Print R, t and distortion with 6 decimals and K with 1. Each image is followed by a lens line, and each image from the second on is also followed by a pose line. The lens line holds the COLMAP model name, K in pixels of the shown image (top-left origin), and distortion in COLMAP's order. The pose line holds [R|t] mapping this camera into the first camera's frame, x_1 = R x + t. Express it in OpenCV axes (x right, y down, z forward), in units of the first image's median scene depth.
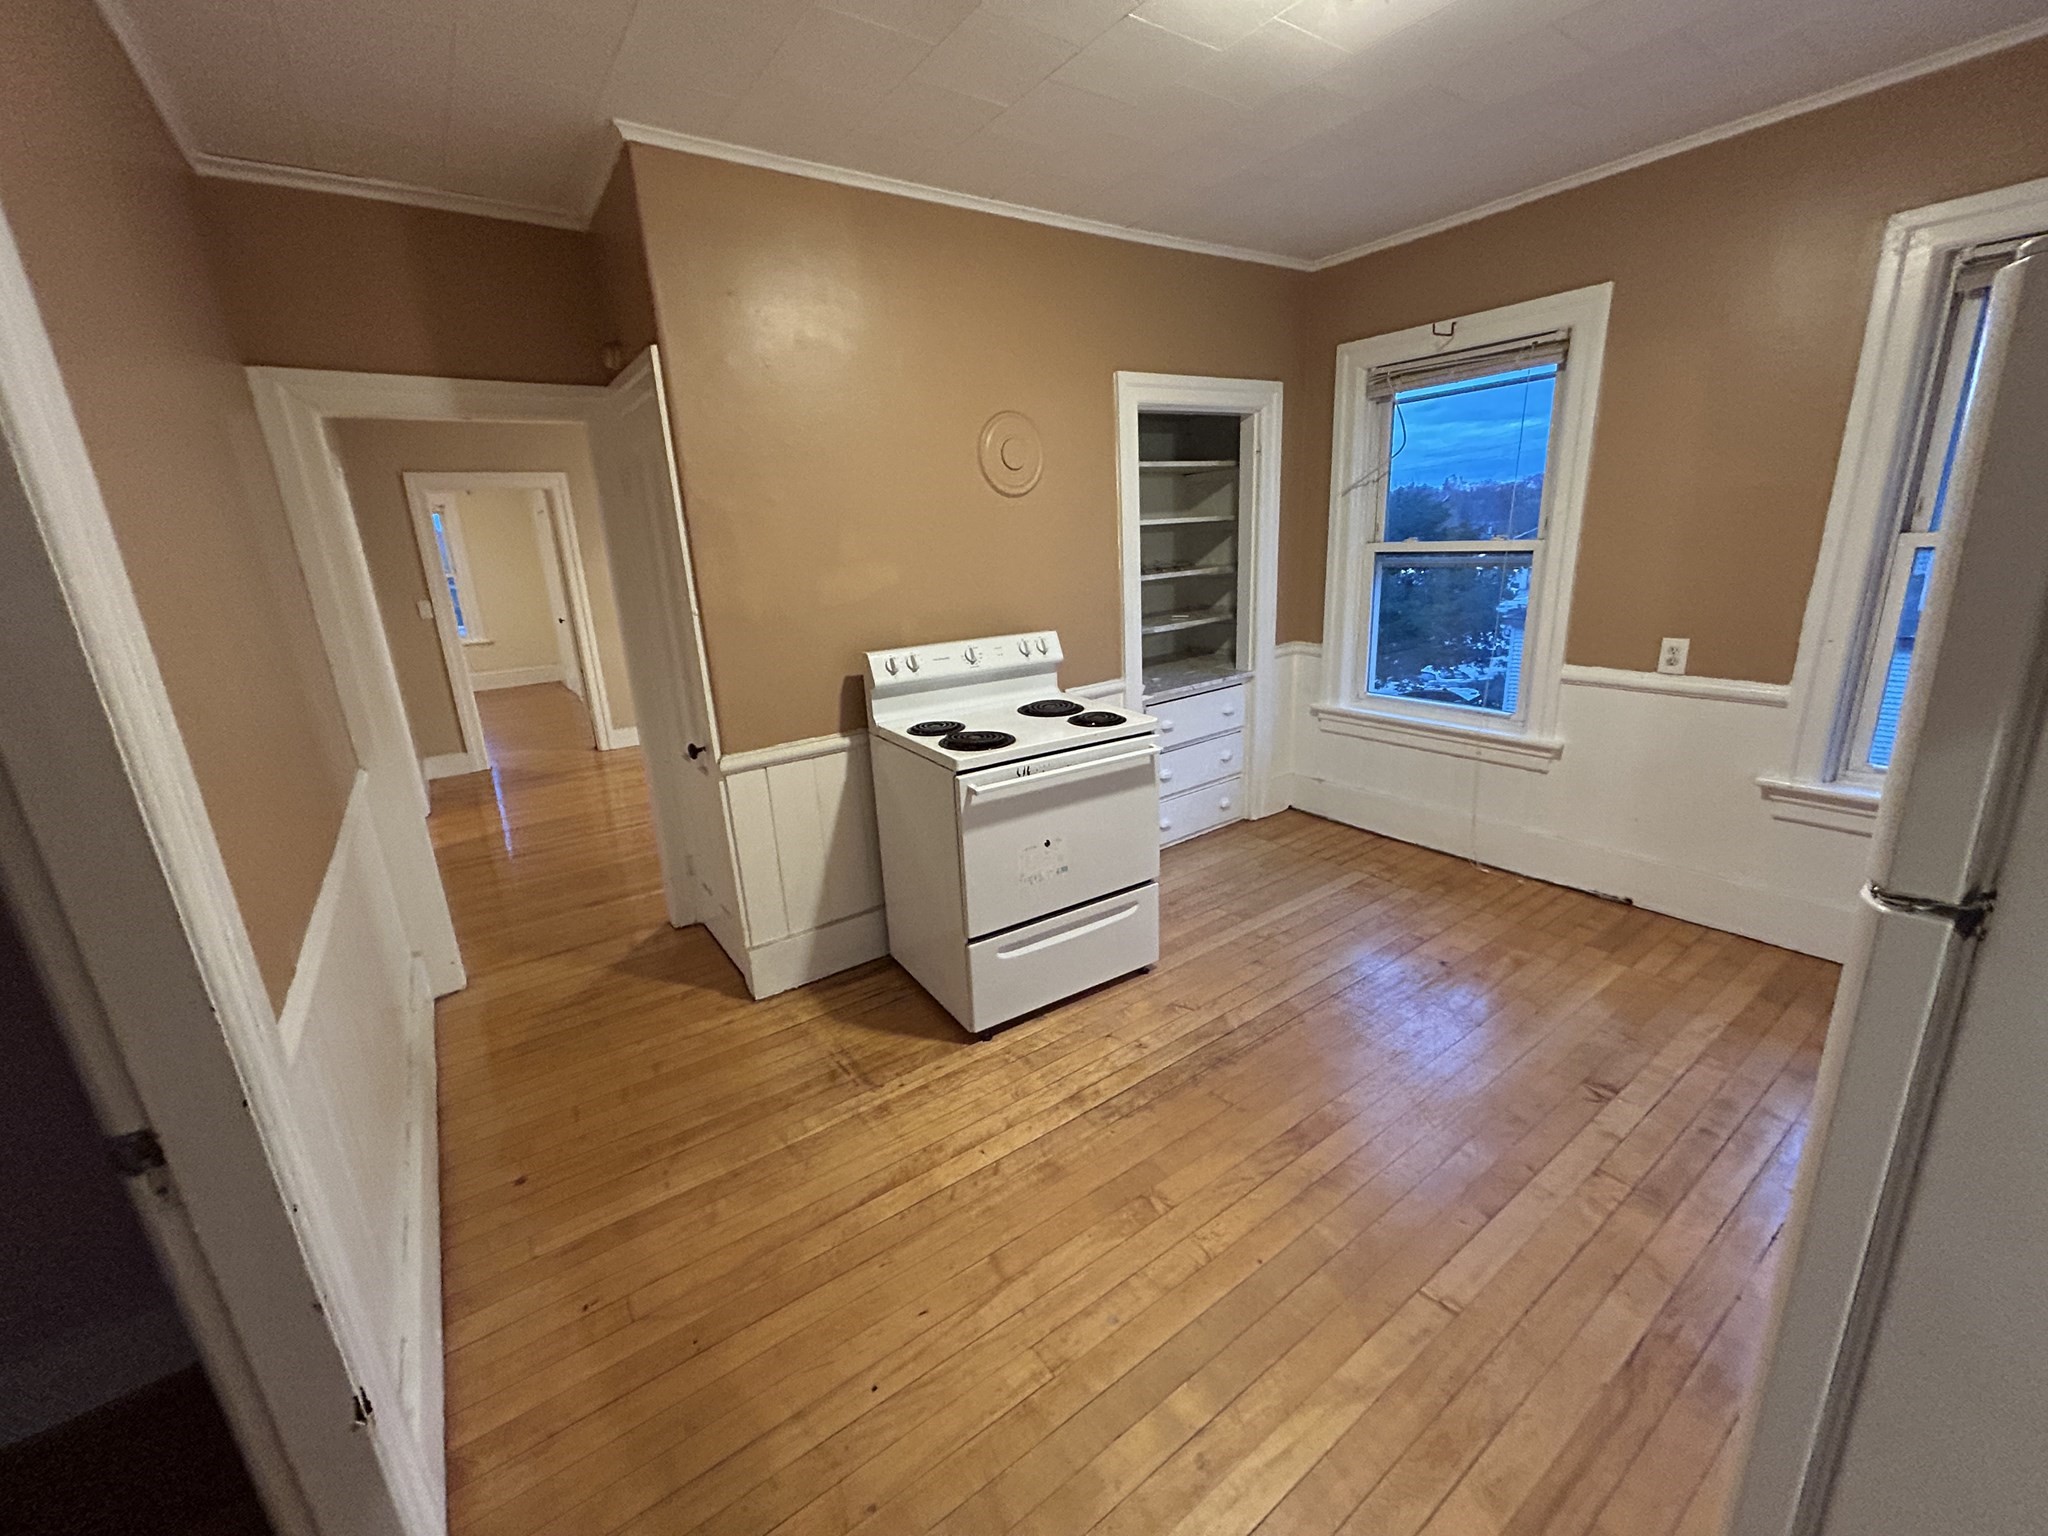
lens RADIAL K [[820.4, 0, 1022.5], [0, 820.4, 758.2], [0, 0, 1]] dist [-0.000291, 0.000054]
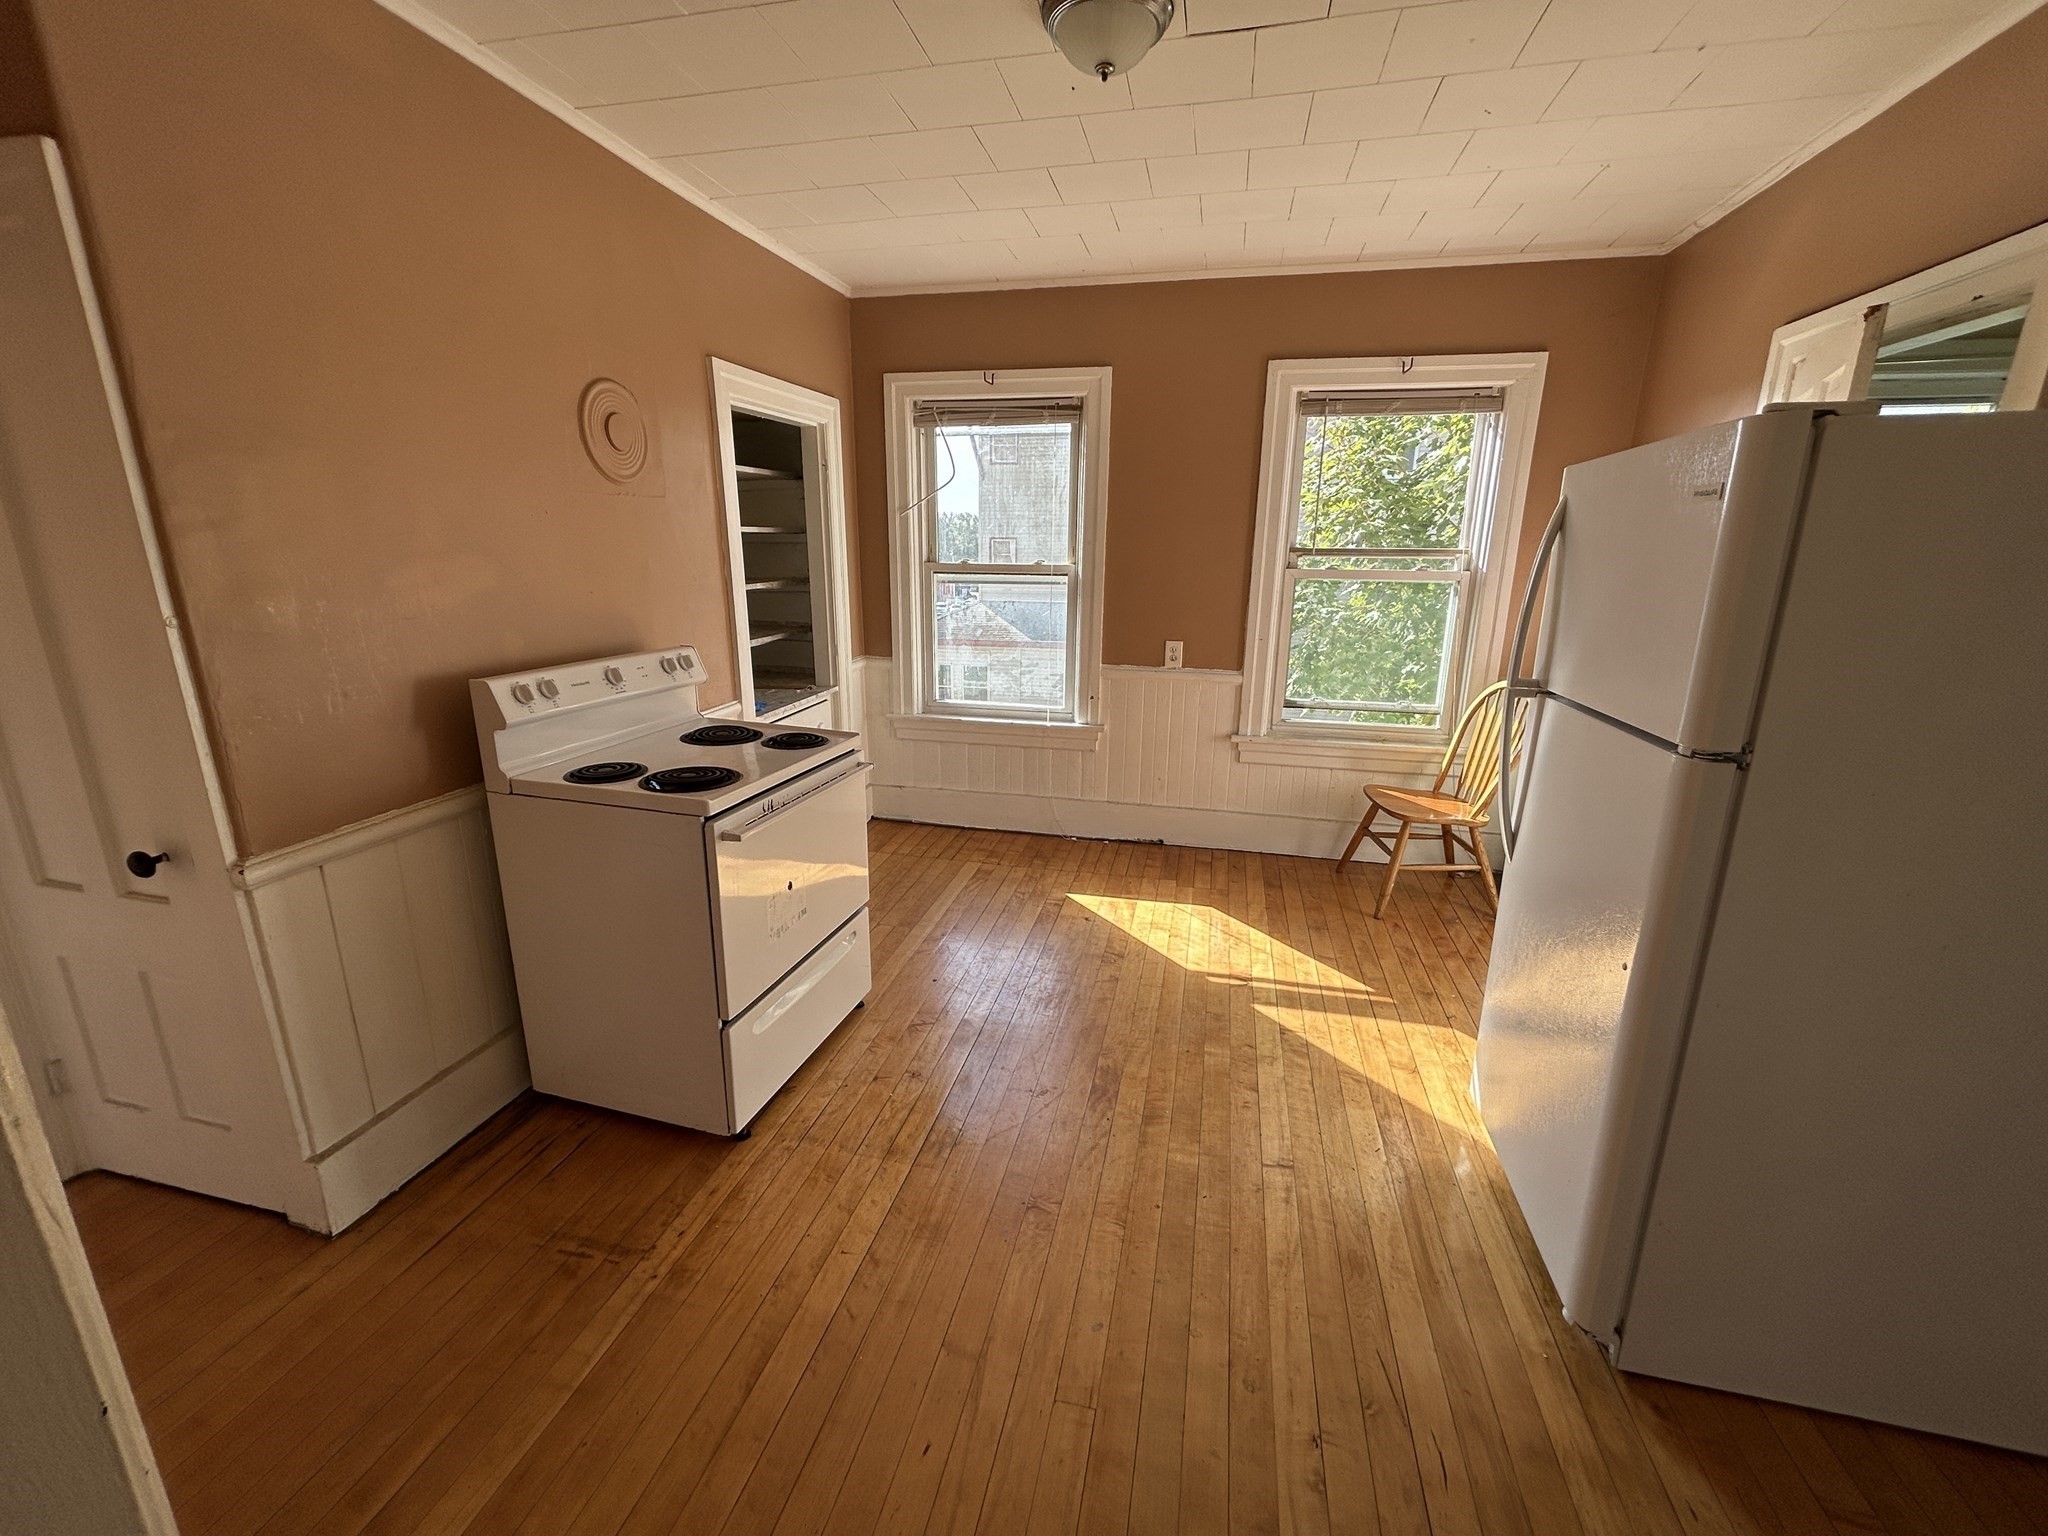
lens RADIAL K [[818.5, 0, 1024.0], [0, 818.5, 768.0], [0, 0, 1]] dist [0.001389, 0.000683]
pose [[0.748634, -0.117670, 0.652458, -0.299662], [0.129452, 0.991125, 0.030215, -0.012402], [-0.650223, 0.061842, 0.757222, 0.155742]]
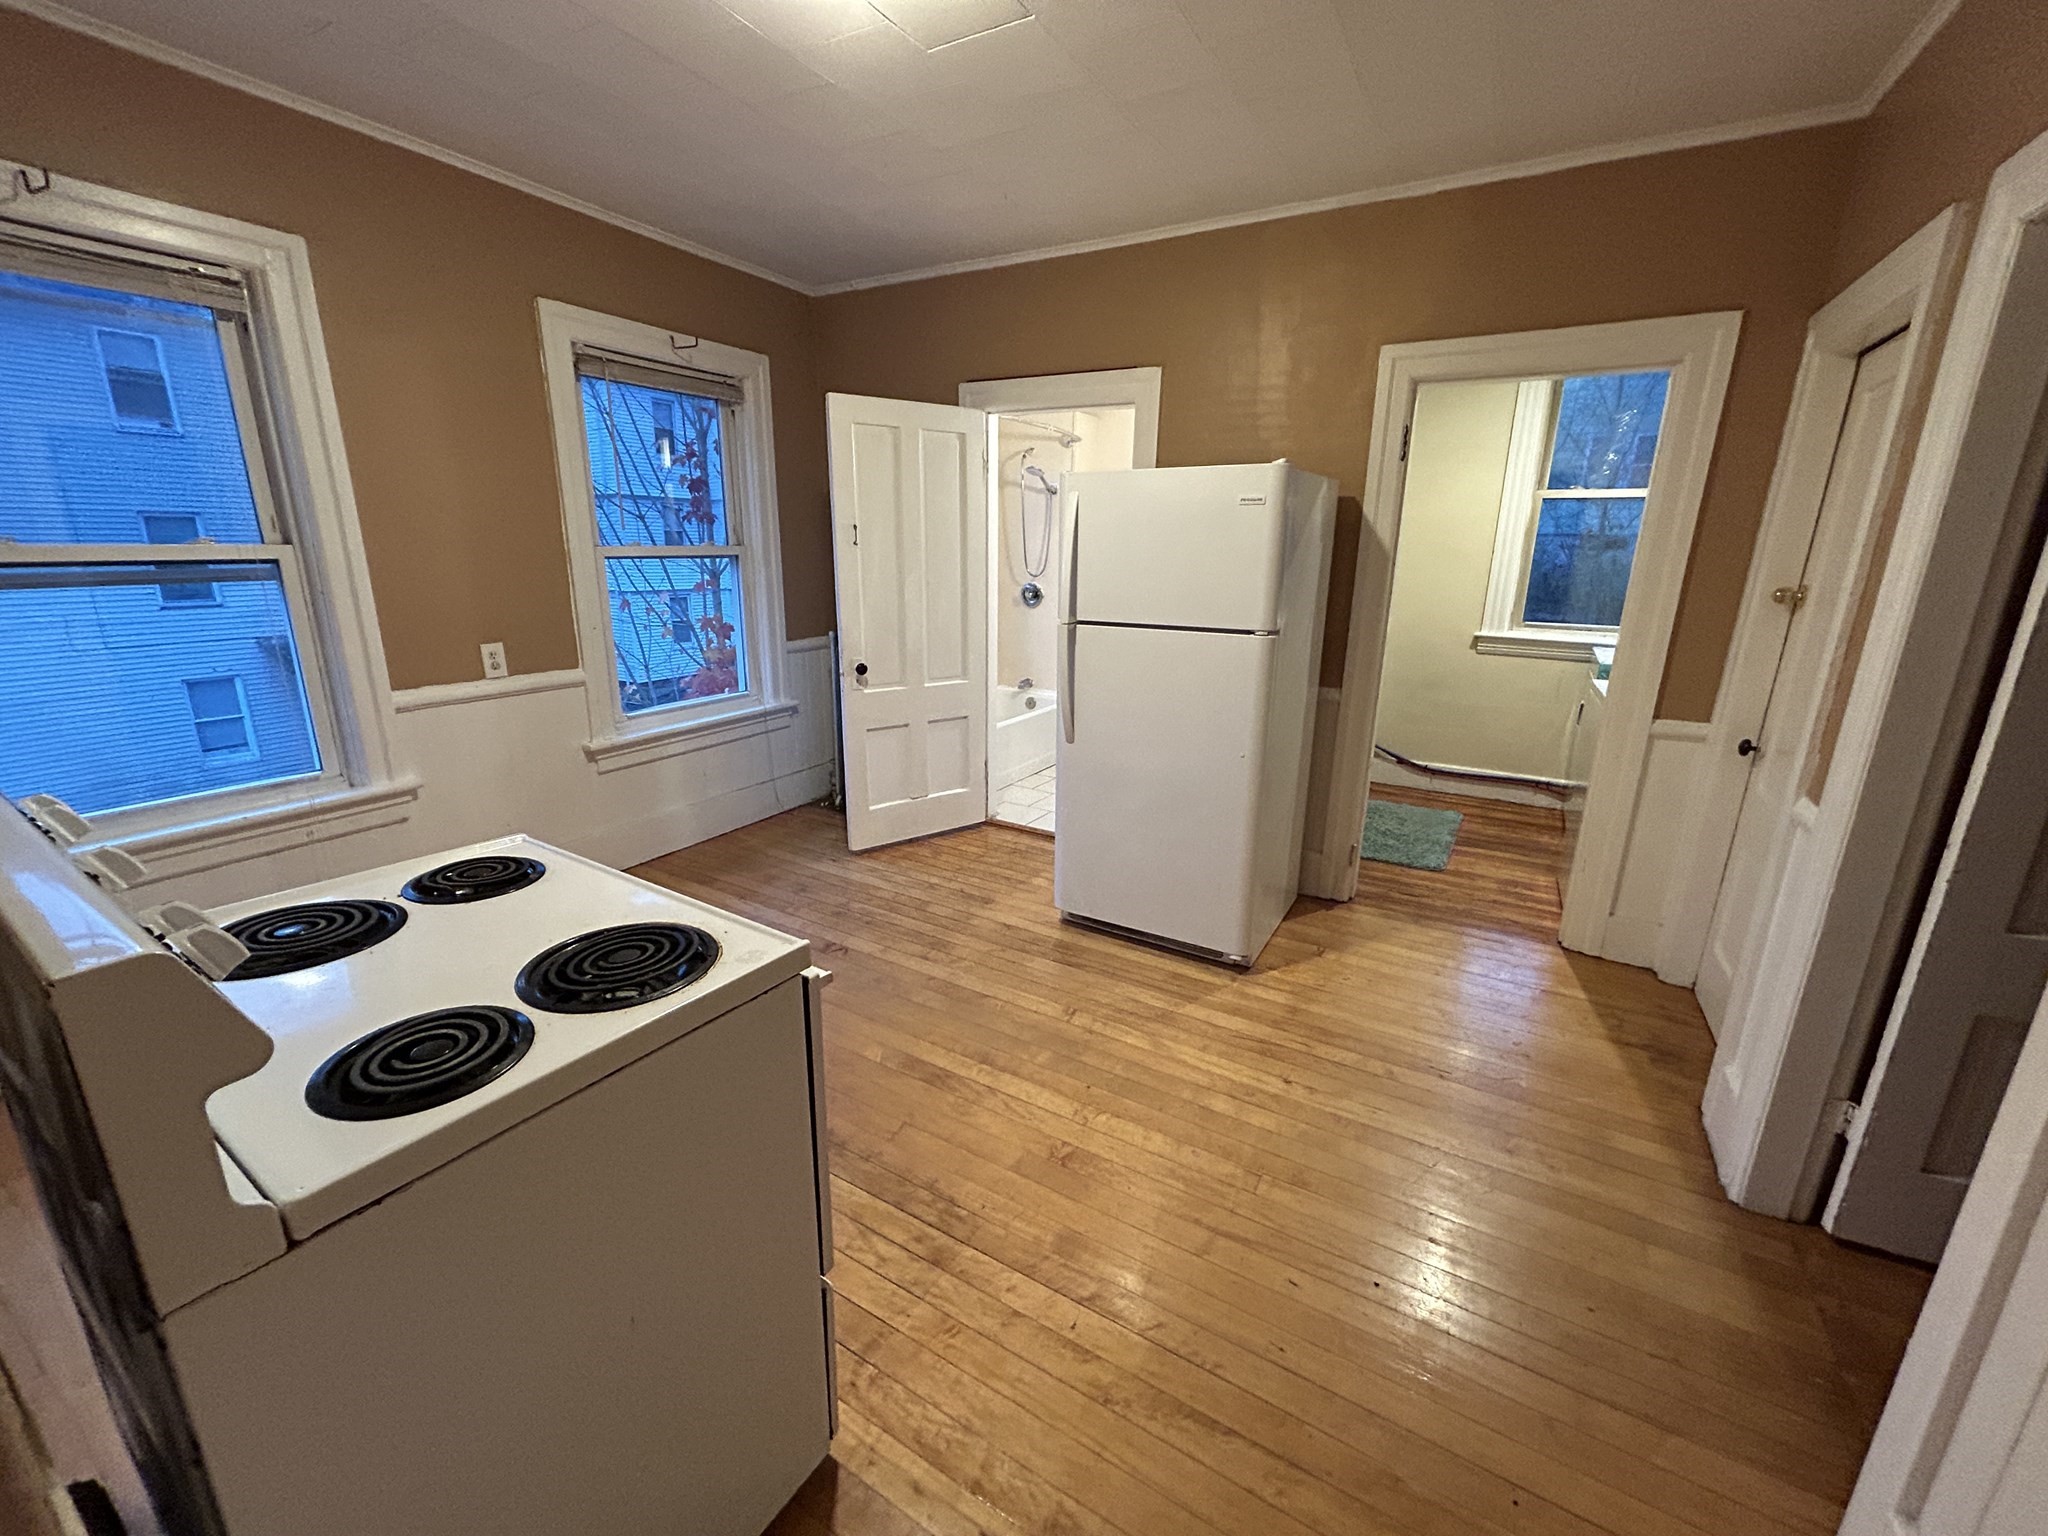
lens RADIAL K [[825.2, 0, 1024.0], [0, 825.2, 768.0], [0, 0, 1]] dist [-0.001011, -0.000013]
pose [[-0.413315, -0.202460, 0.887795, -0.441490], [0.247790, 0.913170, 0.323606, -0.176312], [-0.876226, 0.353738, -0.327259, 0.823487]]
